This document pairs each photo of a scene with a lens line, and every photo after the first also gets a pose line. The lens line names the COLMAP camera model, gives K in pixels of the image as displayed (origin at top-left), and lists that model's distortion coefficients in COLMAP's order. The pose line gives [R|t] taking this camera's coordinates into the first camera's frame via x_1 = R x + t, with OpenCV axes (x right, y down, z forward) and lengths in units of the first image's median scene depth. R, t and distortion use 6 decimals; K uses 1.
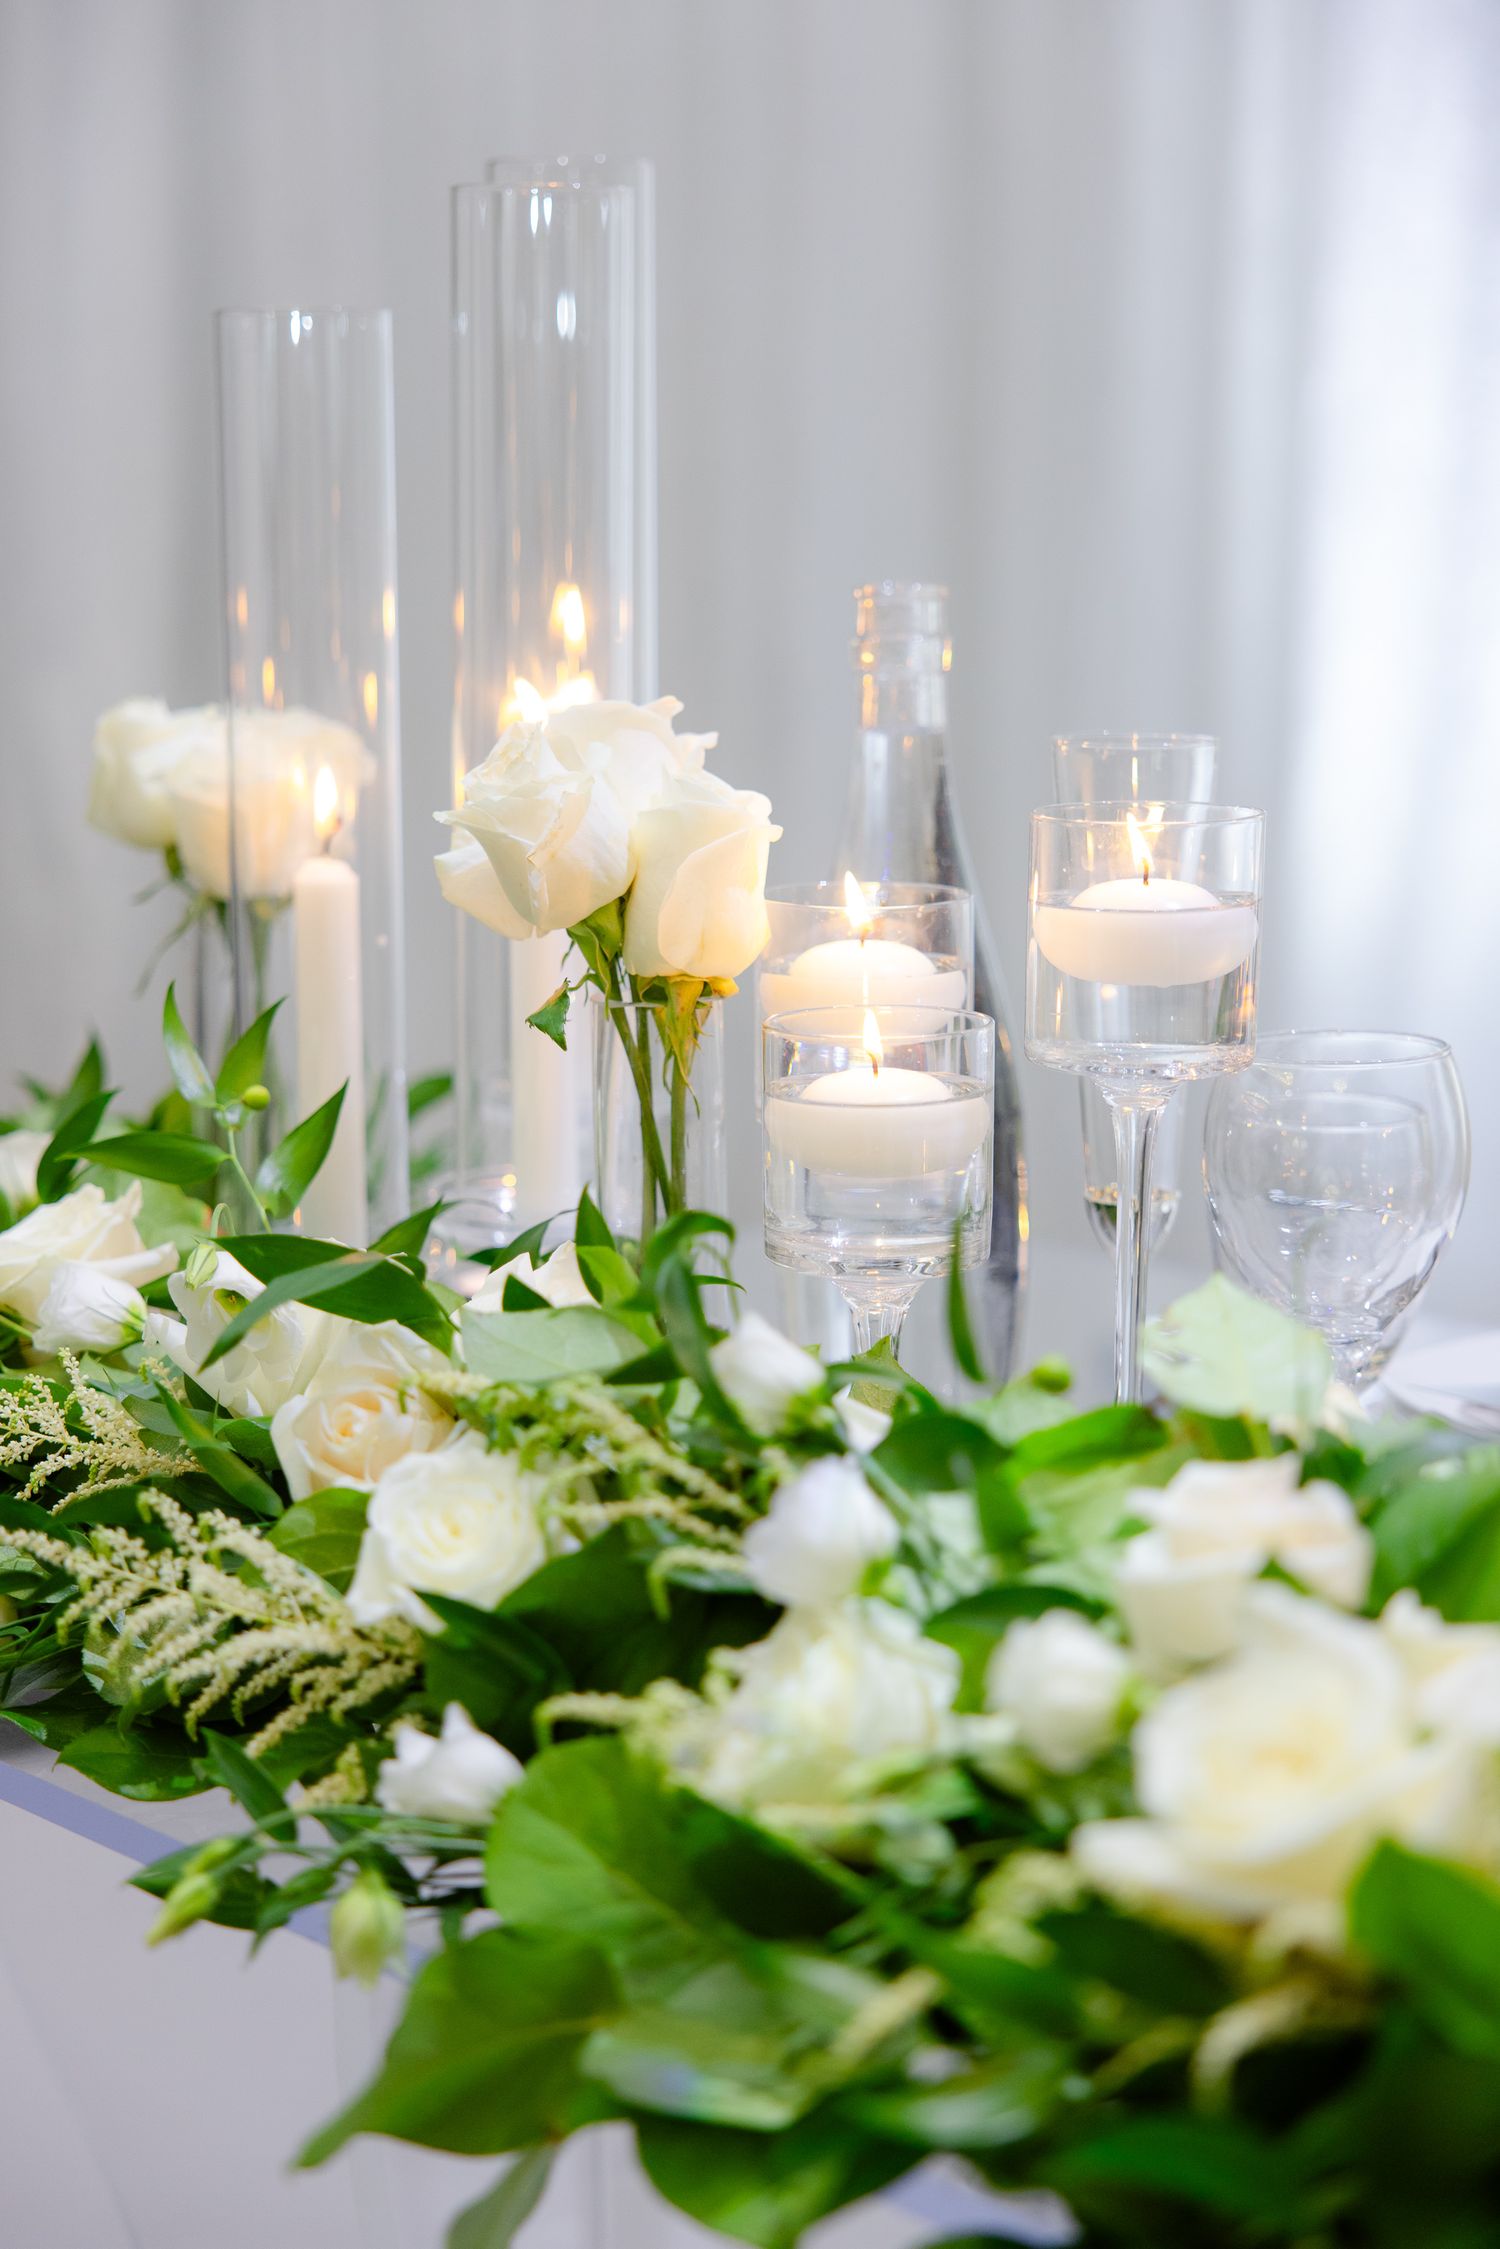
lens RADIAL K [[3845.5, 0, 750.6], [0, 3845.5, 1123.5], [0, 0, 1]] dist [-0.086699, 0.000000]
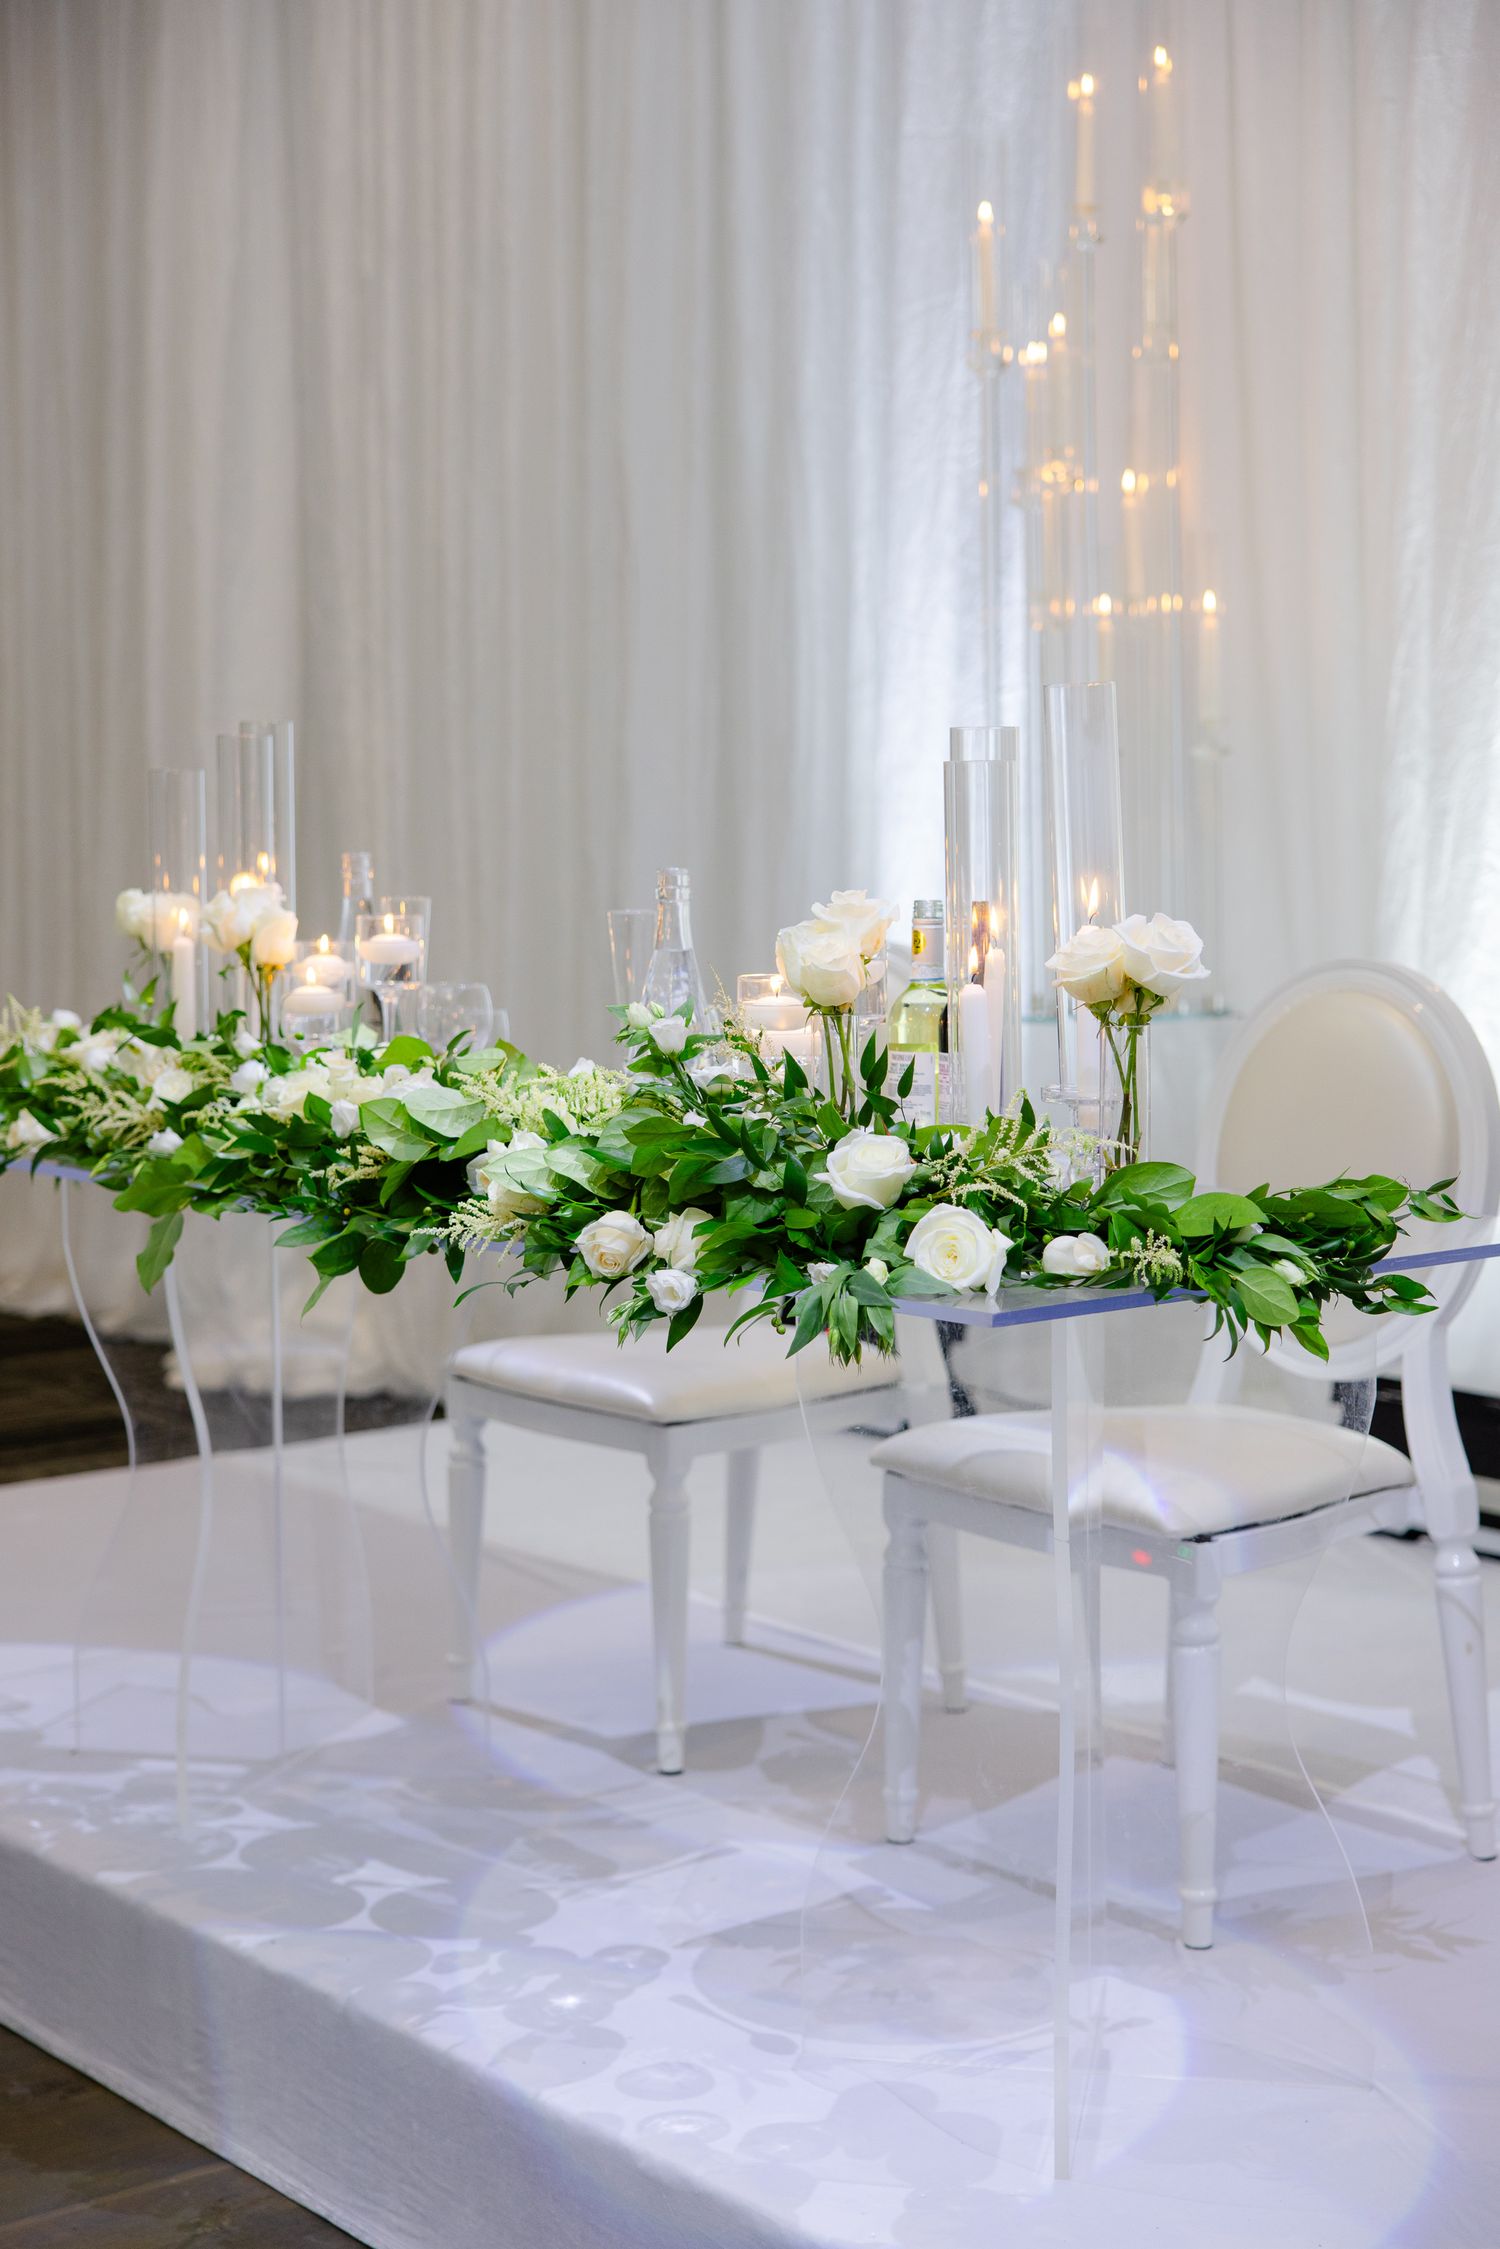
lens RADIAL K [[3597.9, 0, 749.6], [0, 3597.9, 1127.3], [0, 0, 1]] dist [-0.022288, 0.000000]
pose [[0.997623, 0.002844, -0.068851, 0.637656], [-0.007658, 0.997534, -0.069760, 0.330861], [0.068483, 0.070121, 0.995185, -2.188502]]
